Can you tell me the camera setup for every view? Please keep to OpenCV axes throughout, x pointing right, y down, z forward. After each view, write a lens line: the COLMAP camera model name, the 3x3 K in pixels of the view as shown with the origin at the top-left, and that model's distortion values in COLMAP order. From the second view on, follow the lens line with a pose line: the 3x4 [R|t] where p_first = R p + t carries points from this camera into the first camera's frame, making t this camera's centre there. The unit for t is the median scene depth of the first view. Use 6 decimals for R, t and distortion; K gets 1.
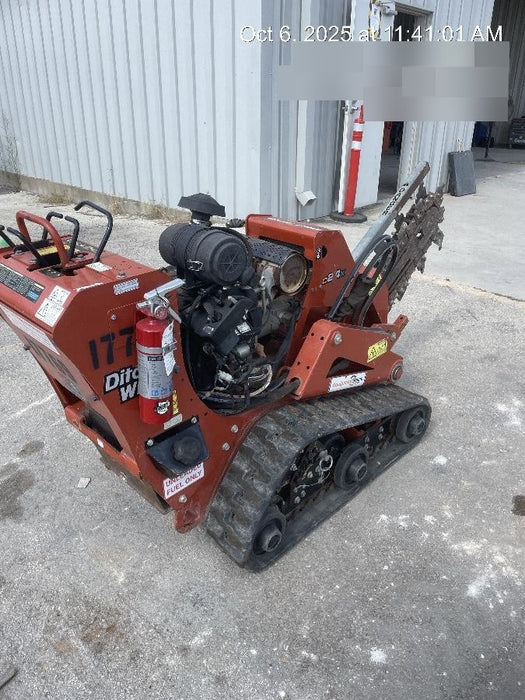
lens RADIAL K [[524.2, 0, 262.5], [0, 524.2, 350.0], [0, 0, 1]] dist [0.053802, -0.004655]
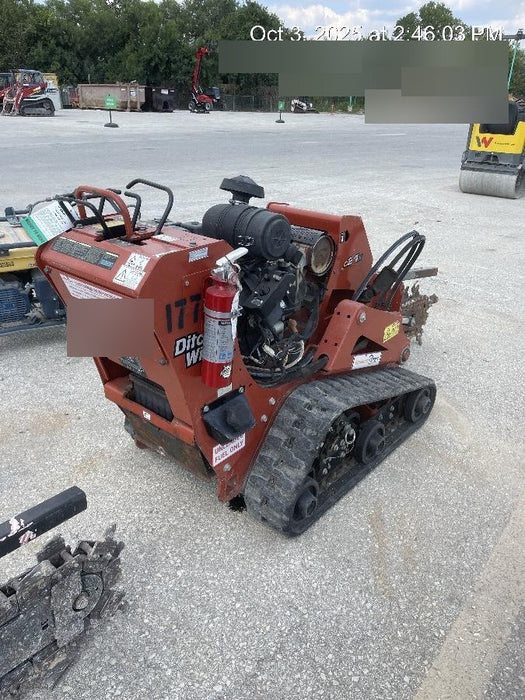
lens RADIAL K [[524.2, 0, 262.5], [0, 524.2, 350.0], [0, 0, 1]] dist [0.053802, -0.004655]
pose [[0.997087, -0.008534, 0.075792, -0.172353], [0.009615, 0.999857, -0.013903, 0.071388], [-0.075663, 0.014591, 0.997027, -0.049625]]
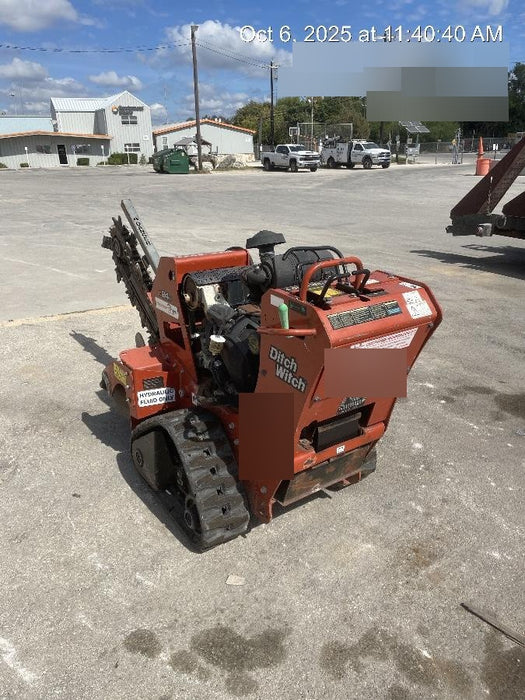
lens RADIAL K [[524.2, 0, 262.5], [0, 524.2, 350.0], [0, 0, 1]] dist [0.053802, -0.004655]
pose [[0.185416, -0.372024, 0.909516, -1.334133], [0.424908, 0.864916, 0.267158, -0.391561], [-0.886044, 0.336925, 0.318445, 0.761705]]
